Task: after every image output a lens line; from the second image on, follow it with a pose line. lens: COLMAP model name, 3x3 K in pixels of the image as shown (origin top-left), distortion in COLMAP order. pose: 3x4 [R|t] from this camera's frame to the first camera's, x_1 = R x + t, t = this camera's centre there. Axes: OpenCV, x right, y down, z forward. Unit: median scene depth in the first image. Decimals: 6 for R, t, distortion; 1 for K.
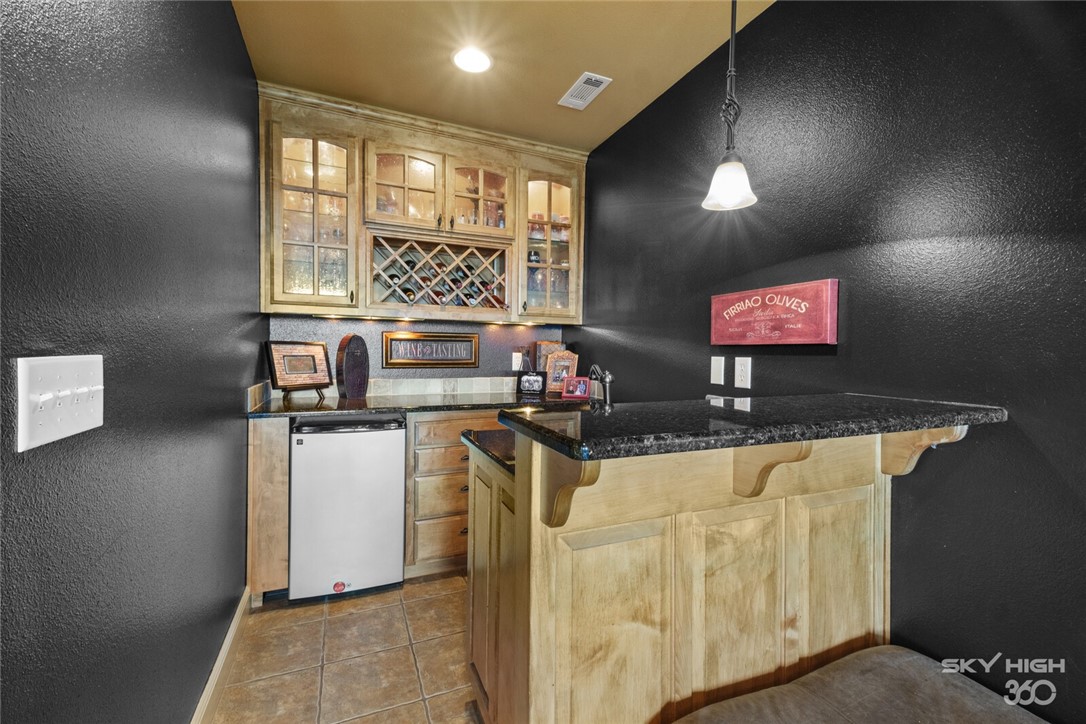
lens RADIAL K [[465.2, 0, 543.0], [0, 465.2, 362.0], [0, 0, 1]] dist [0.020713, 0.000052]
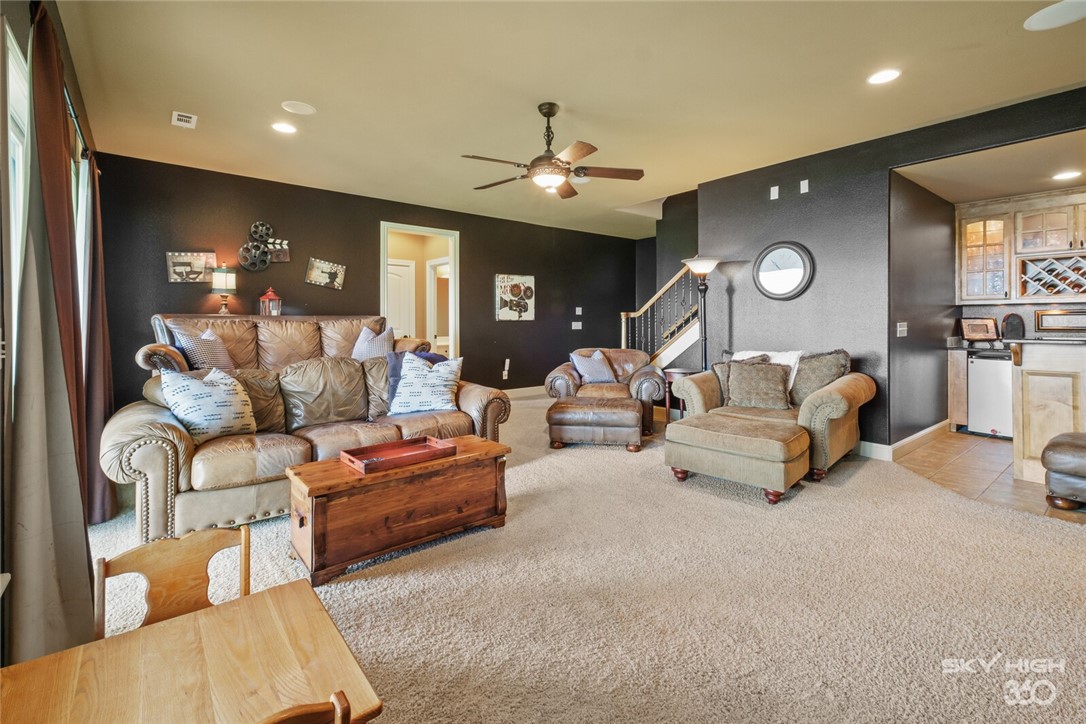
lens RADIAL K [[491.7, 0, 542.6], [0, 491.7, 323.3], [0, 0, 1]] dist [0.000827, 0.000043]
pose [[0.259943, -0.013458, -0.965530, 1.103687], [-0.012167, 0.999778, -0.017211, 0.042506], [0.965547, 0.016222, 0.259721, -1.449677]]
